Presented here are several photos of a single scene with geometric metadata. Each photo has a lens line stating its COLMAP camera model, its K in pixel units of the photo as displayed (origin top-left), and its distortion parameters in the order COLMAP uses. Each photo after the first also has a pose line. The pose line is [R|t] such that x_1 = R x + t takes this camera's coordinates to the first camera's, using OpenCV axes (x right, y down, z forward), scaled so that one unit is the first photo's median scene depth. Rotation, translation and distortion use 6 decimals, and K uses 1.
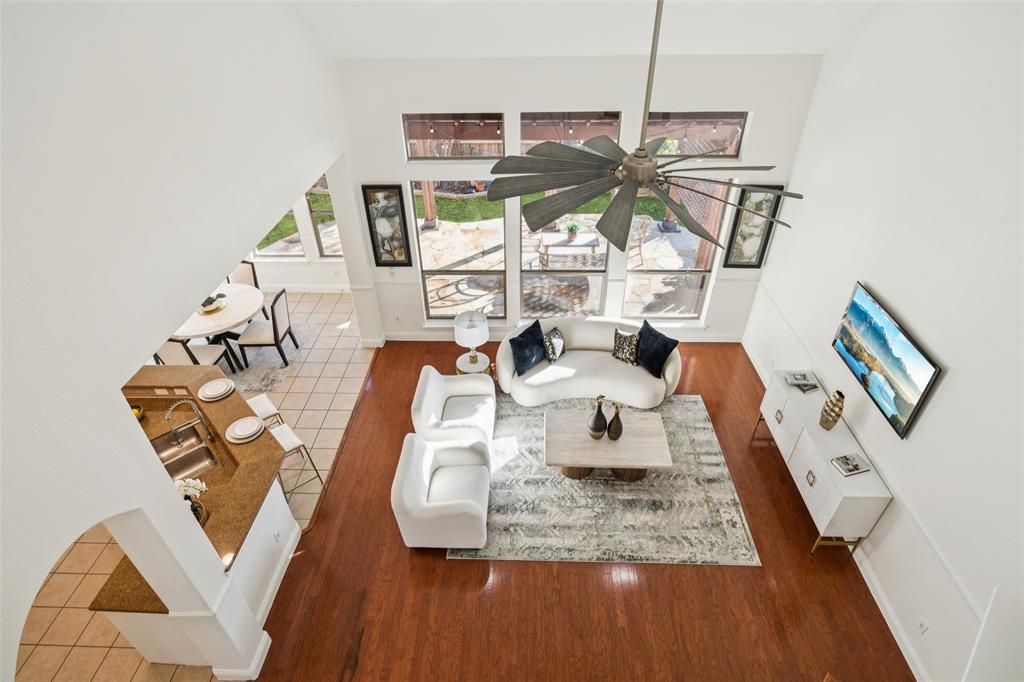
lens RADIAL K [[549.8, 0, 512.0], [0, 549.8, 341.0], [0, 0, 1]] dist [-0.000383, -0.000065]
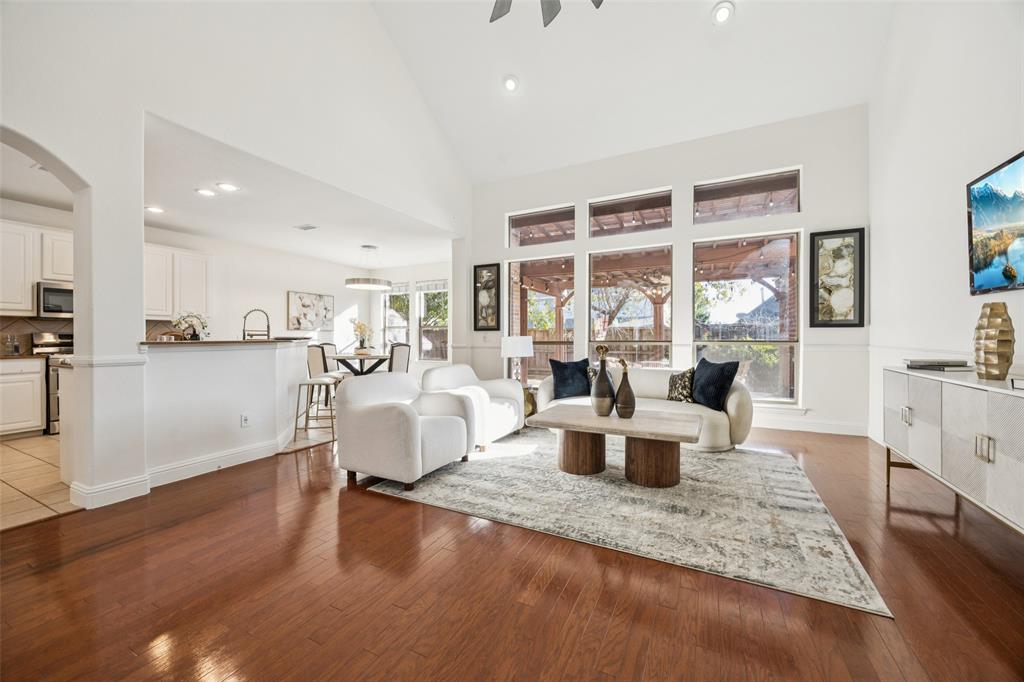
lens RADIAL K [[391.5, 0, 512.0], [0, 391.5, 341.0], [0, 0, 1]] dist [-0.004259, -0.000253]
pose [[0.899590, 0.007846, -0.436665, 0.275517], [-0.264266, 0.805804, -0.529946, 0.413158], [0.347708, 0.592130, 0.726967, 0.474833]]
